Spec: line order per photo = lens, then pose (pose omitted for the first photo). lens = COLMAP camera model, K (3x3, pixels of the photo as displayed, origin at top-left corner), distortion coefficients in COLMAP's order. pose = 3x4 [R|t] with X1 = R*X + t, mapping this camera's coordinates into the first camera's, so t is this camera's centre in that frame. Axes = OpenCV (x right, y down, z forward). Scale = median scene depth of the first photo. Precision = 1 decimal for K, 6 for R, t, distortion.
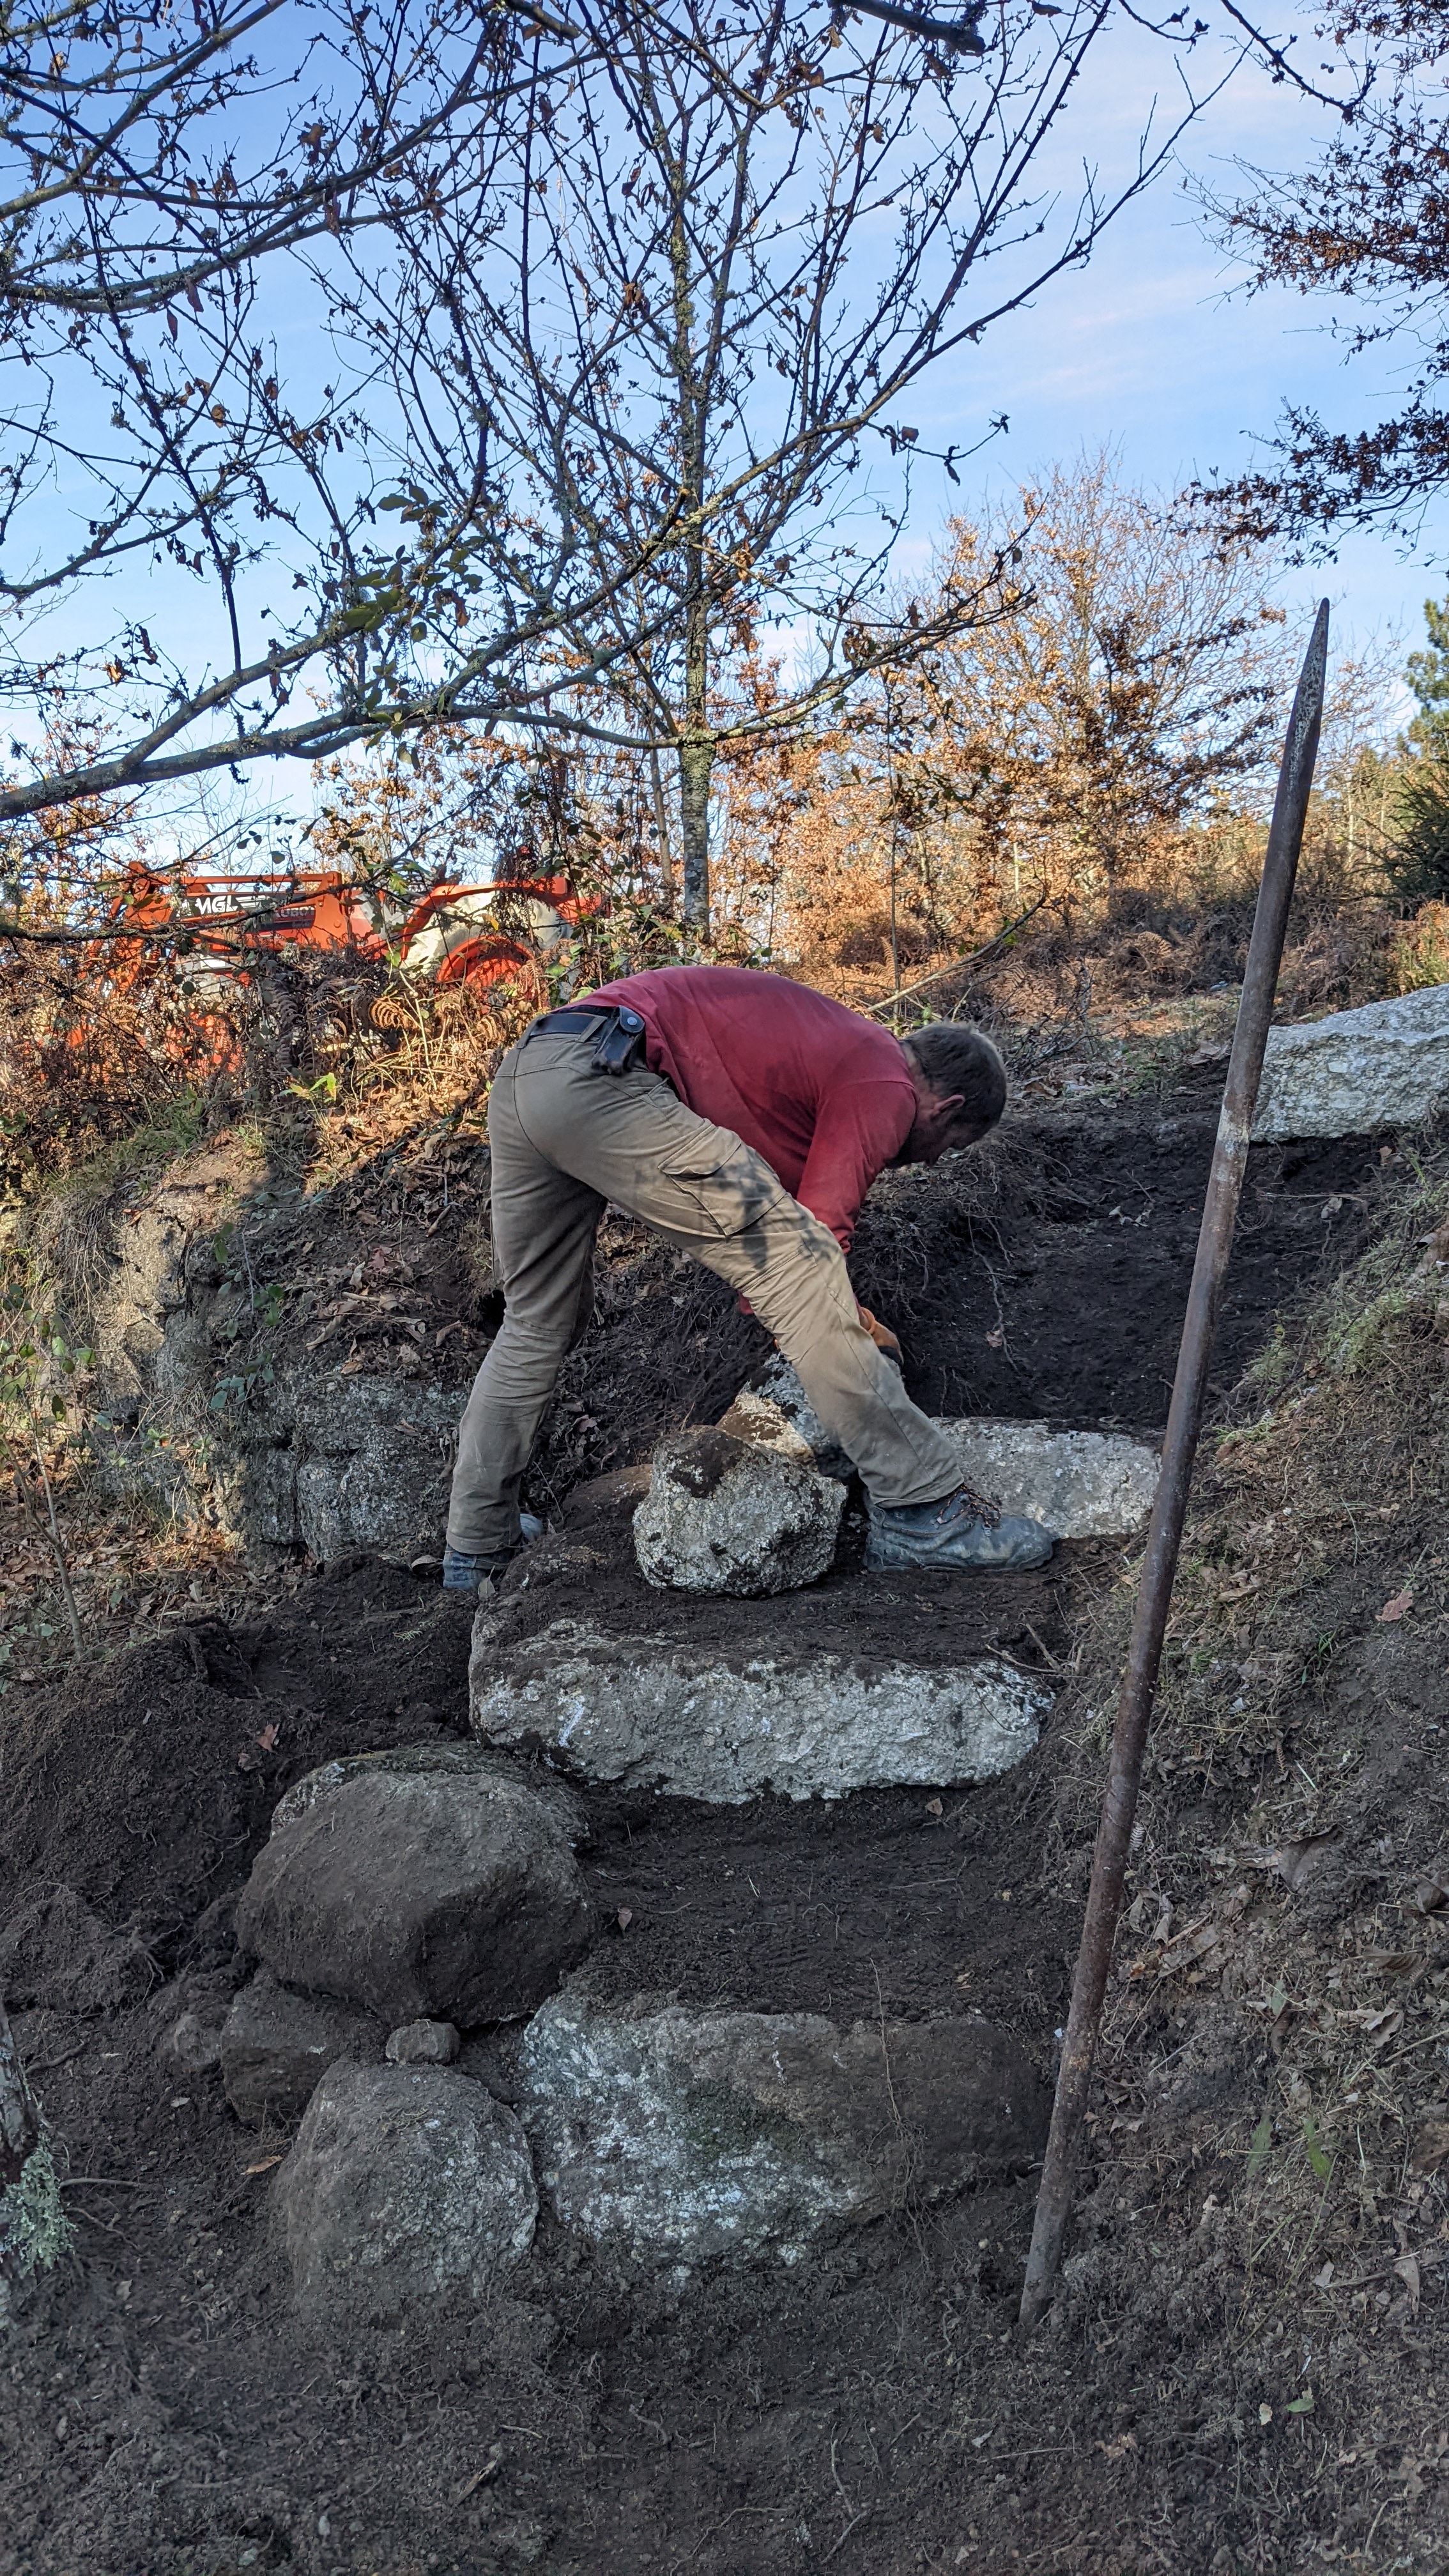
lens RADIAL K [[2028.2, 0, 708.1], [0, 2028.2, 1286.7], [0, 0, 1]] dist [0.057093, -0.004854]
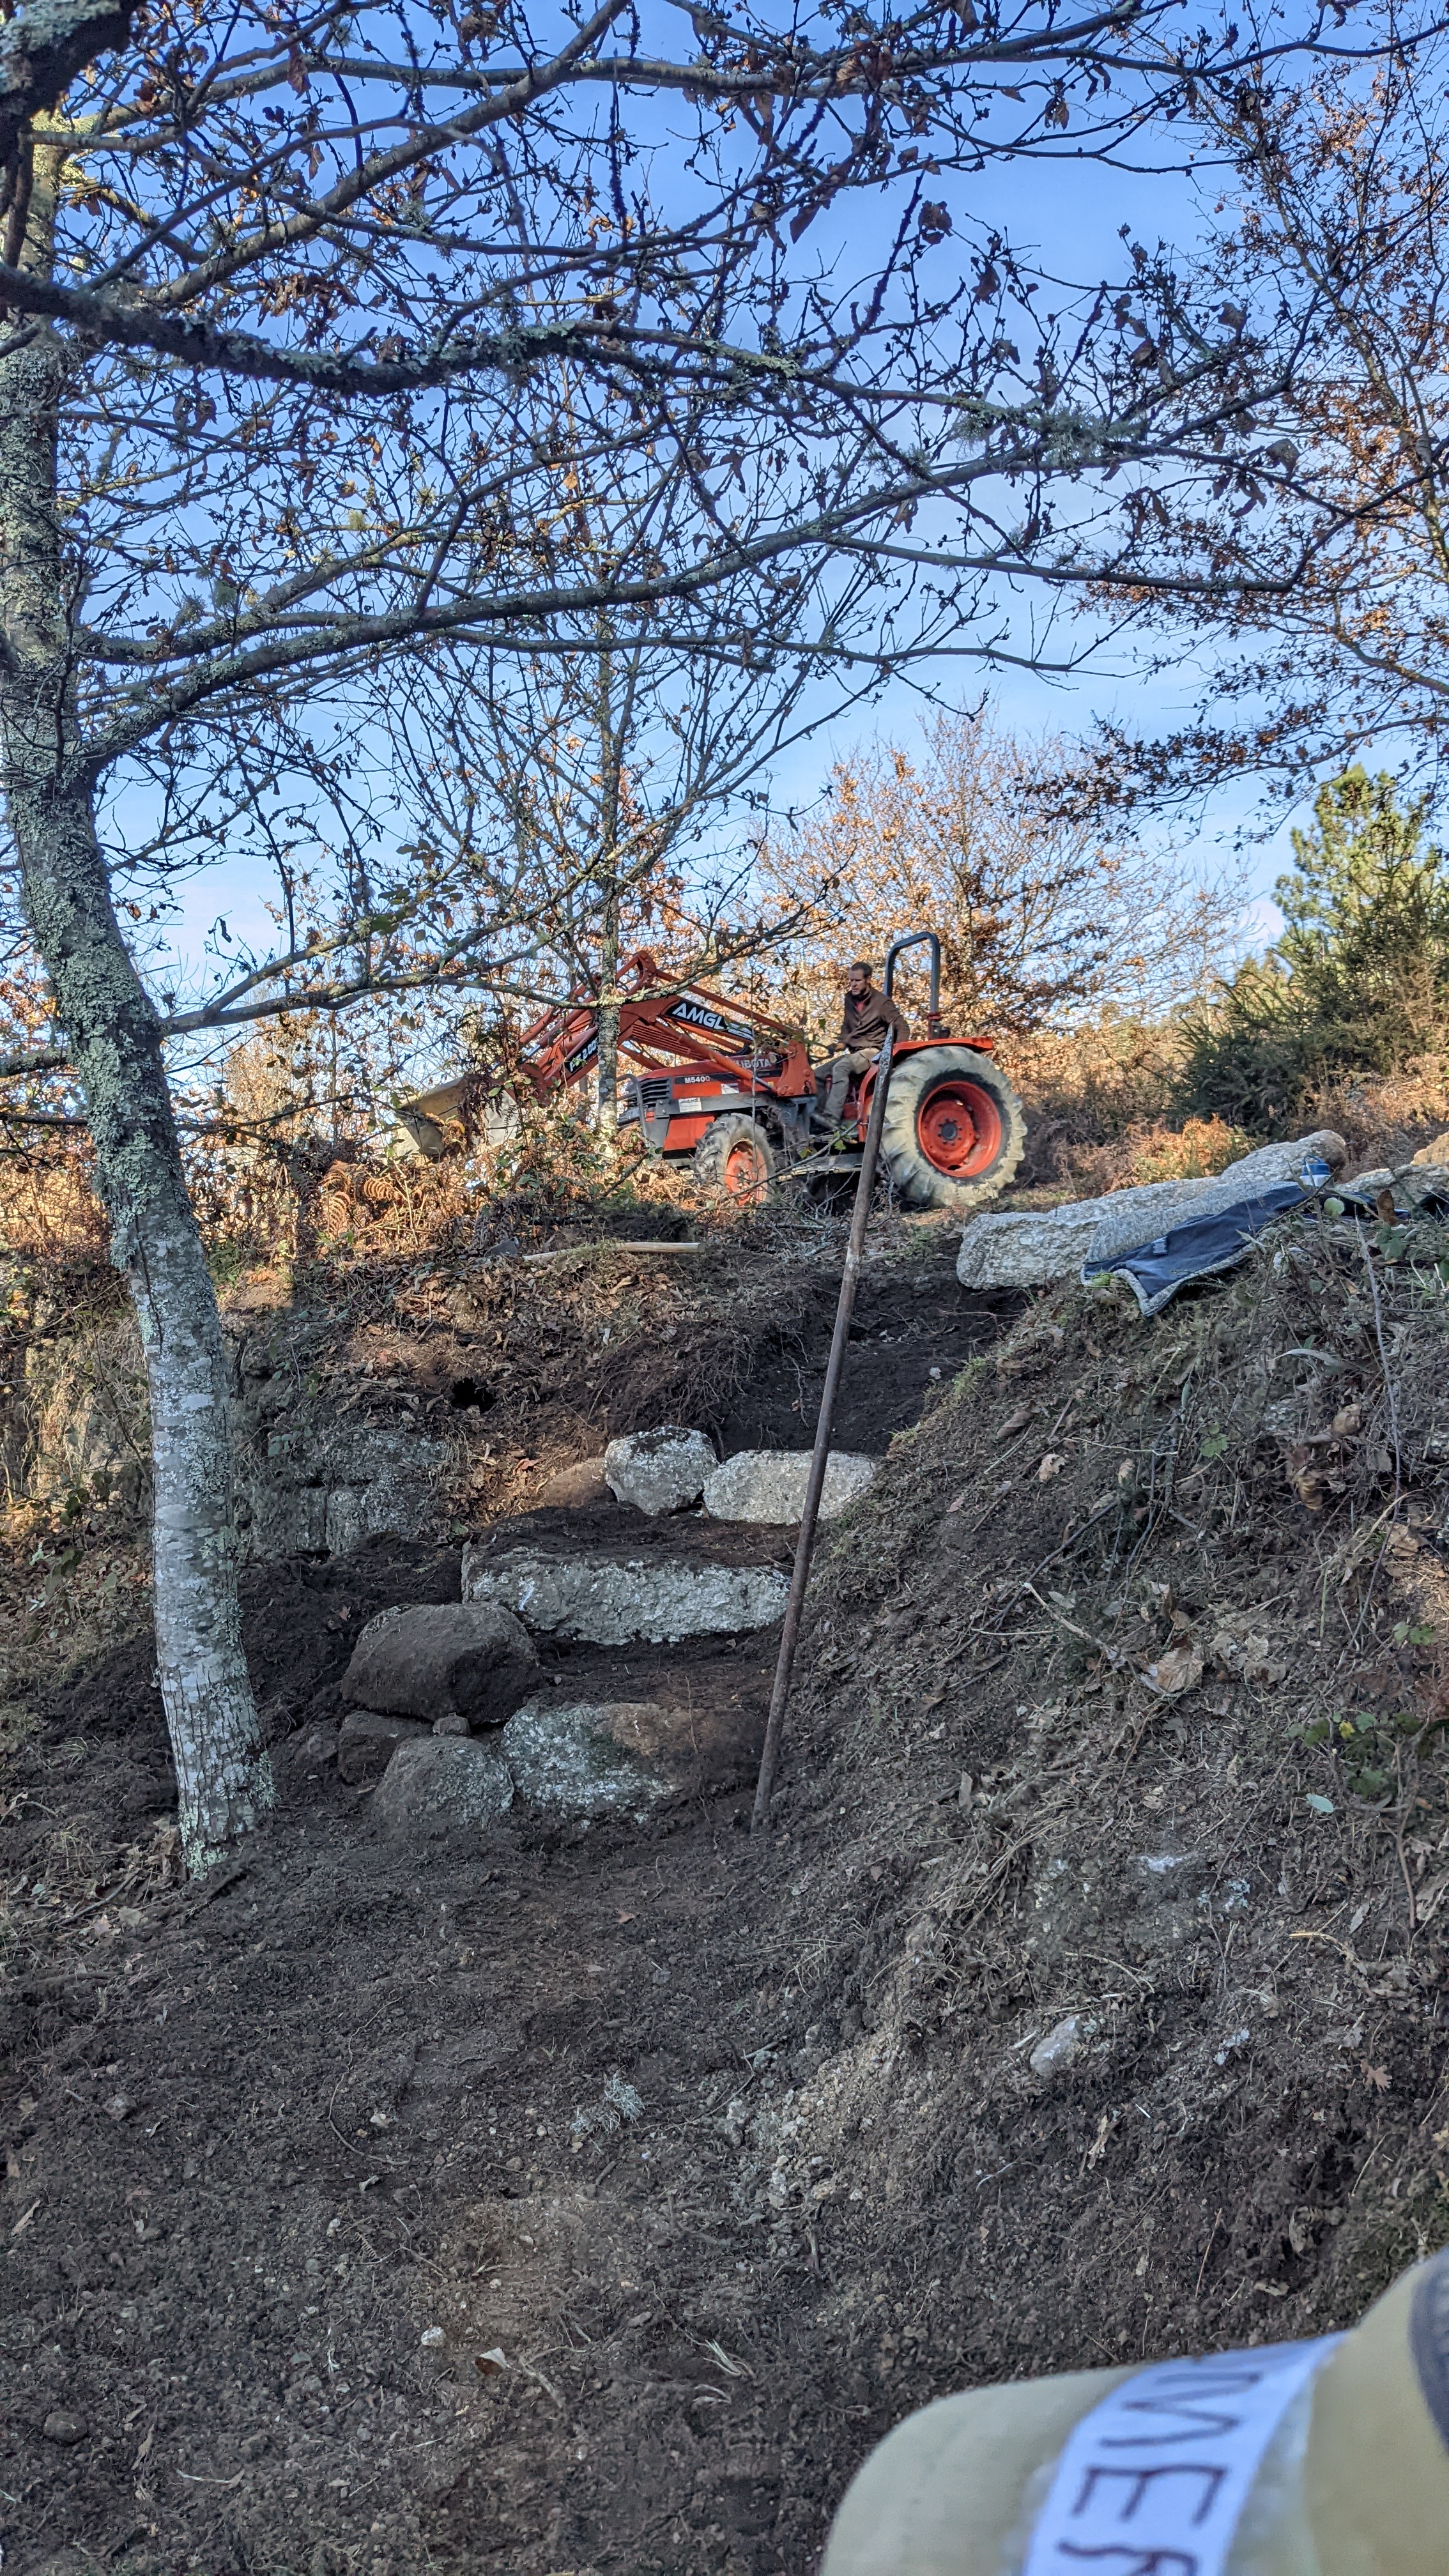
lens RADIAL K [[2028.2, 0, 736.6], [0, 2028.2, 1287.3], [0, 0, 1]] dist [0.057093, -0.004854]
pose [[0.997971, 0.020056, 0.060427, 0.001536], [-0.014676, 0.995995, -0.088196, 0.059105], [-0.061954, 0.087130, 0.994269, -0.453519]]
